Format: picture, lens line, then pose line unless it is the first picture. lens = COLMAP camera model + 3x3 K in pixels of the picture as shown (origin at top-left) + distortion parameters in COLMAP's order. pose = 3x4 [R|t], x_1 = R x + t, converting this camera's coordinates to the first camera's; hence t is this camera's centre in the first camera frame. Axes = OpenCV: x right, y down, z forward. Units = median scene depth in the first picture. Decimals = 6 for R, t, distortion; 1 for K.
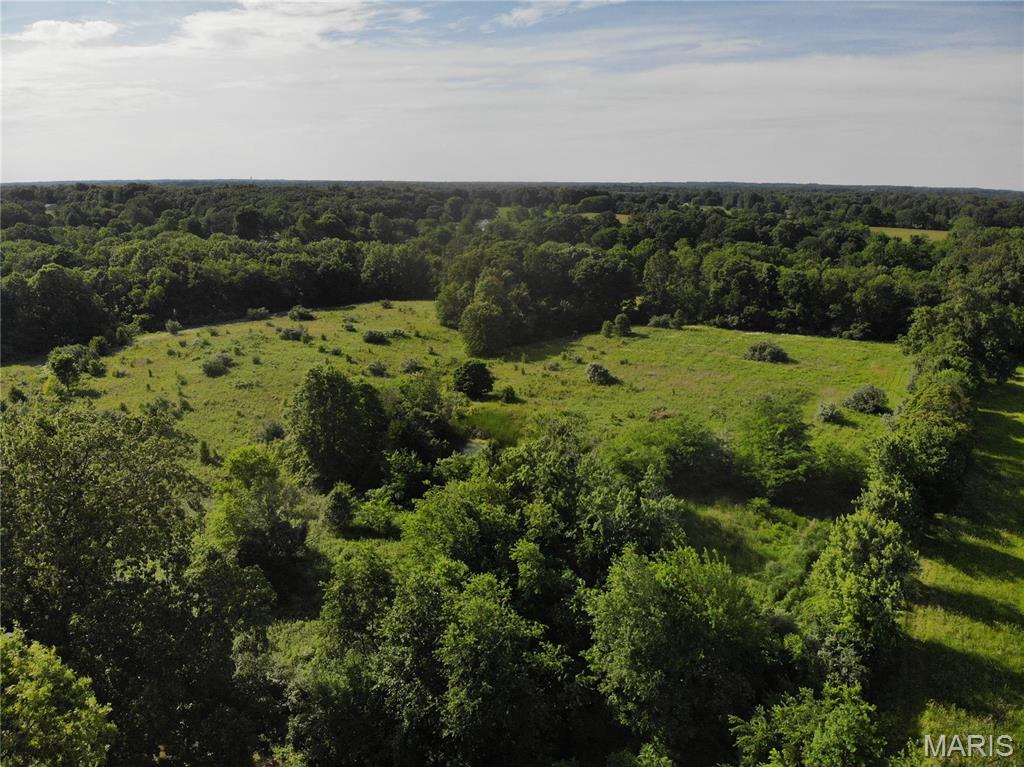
lens RADIAL K [[731.1, 0, 504.6], [0, 731.1, 395.0], [0, 0, 1]] dist [0.198143, -0.424905]
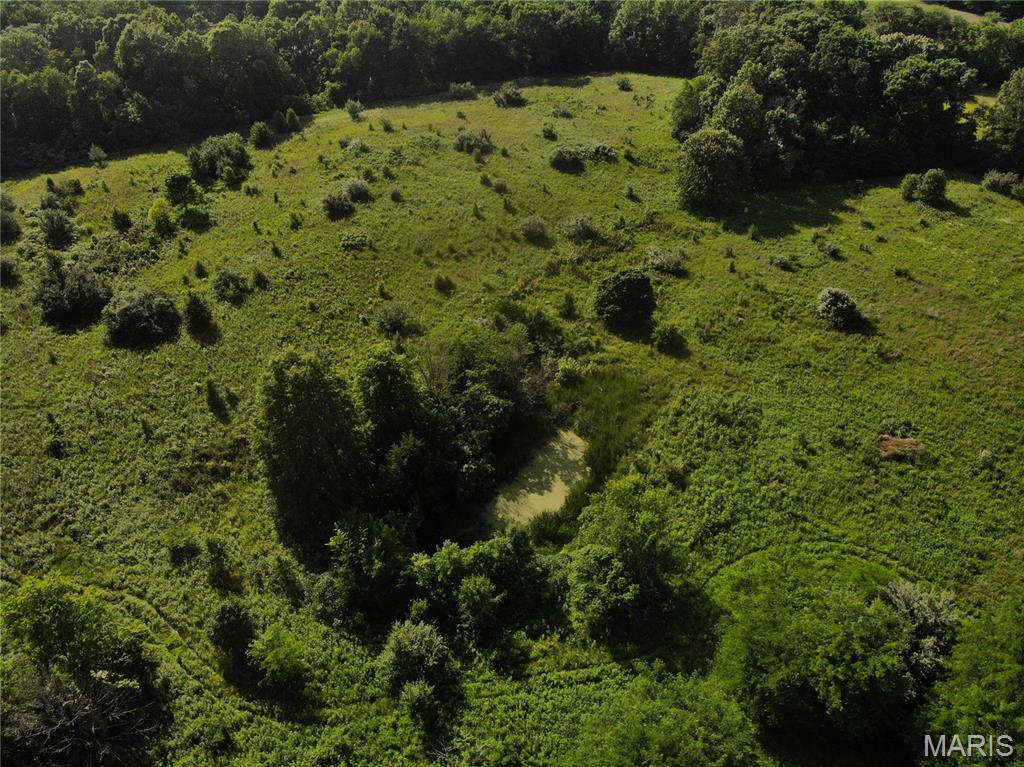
lens RADIAL K [[752.7, 0, 512.0], [0, 752.7, 383.5], [0, 0, 1]] dist [0.001842, -0.096712]
pose [[0.916648, 0.233676, -0.324272, 0.076313], [-0.107793, 0.925764, 0.362412, -0.139205], [0.384886, -0.297249, 0.873788, 0.244616]]
